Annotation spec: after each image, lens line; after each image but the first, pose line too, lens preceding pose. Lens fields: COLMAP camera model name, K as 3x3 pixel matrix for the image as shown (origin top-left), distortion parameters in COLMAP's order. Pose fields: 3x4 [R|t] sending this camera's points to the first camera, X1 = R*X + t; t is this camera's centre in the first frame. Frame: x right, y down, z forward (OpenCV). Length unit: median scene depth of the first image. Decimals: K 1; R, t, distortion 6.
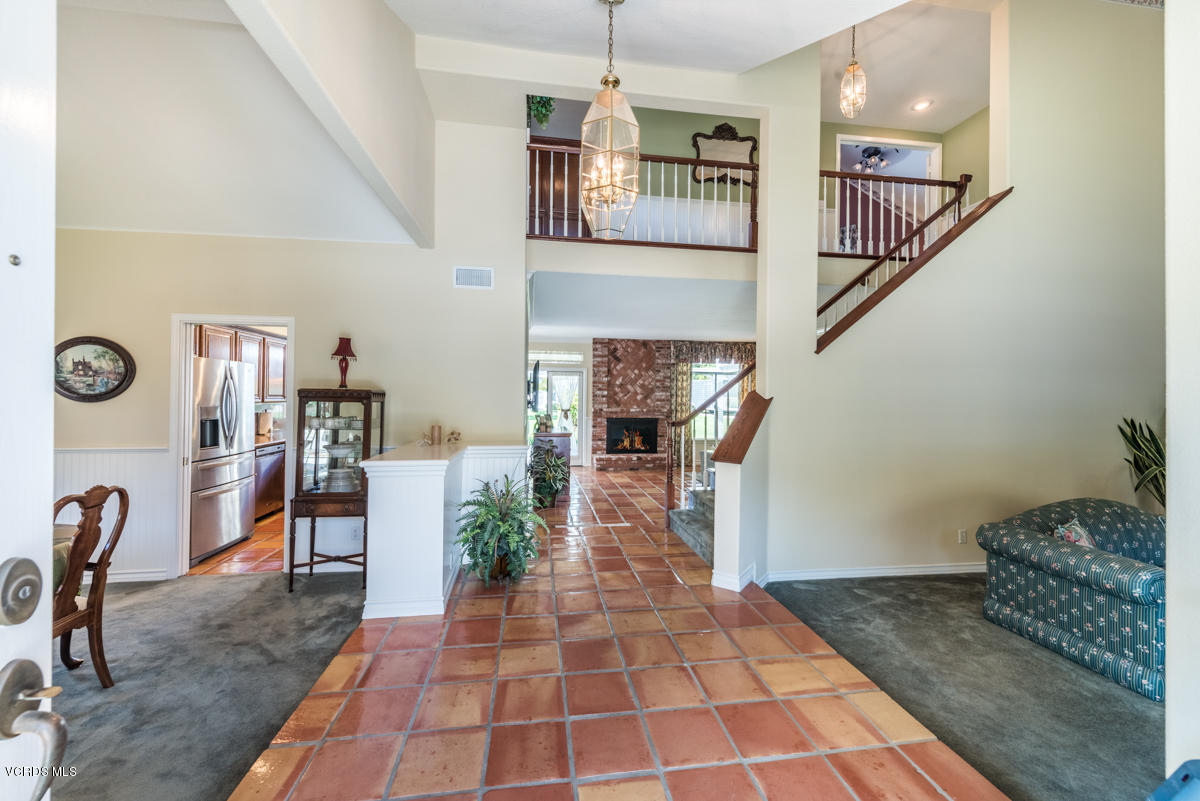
lens RADIAL K [[463.5, 0, 600.2], [0, 463.5, 393.7], [0, 0, 1]] dist [0.009707, -0.003952]
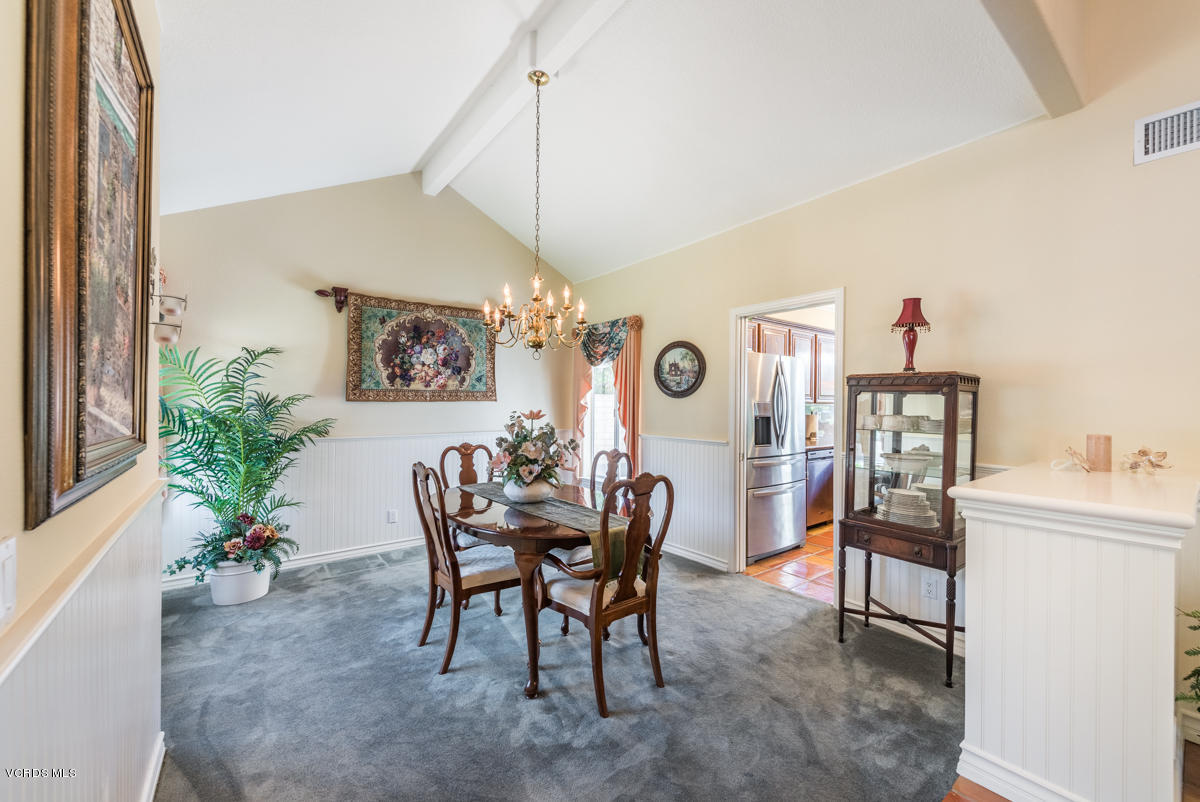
lens RADIAL K [[469.9, 0, 604.3], [0, 469.9, 401.9], [0, 0, 1]] dist [0.017181, -0.006924]
pose [[0.487589, -0.007076, -0.873044, -0.164905], [0.003470, 0.999975, -0.006167, 0.034210], [0.873066, -0.000023, 0.487602, 0.268260]]
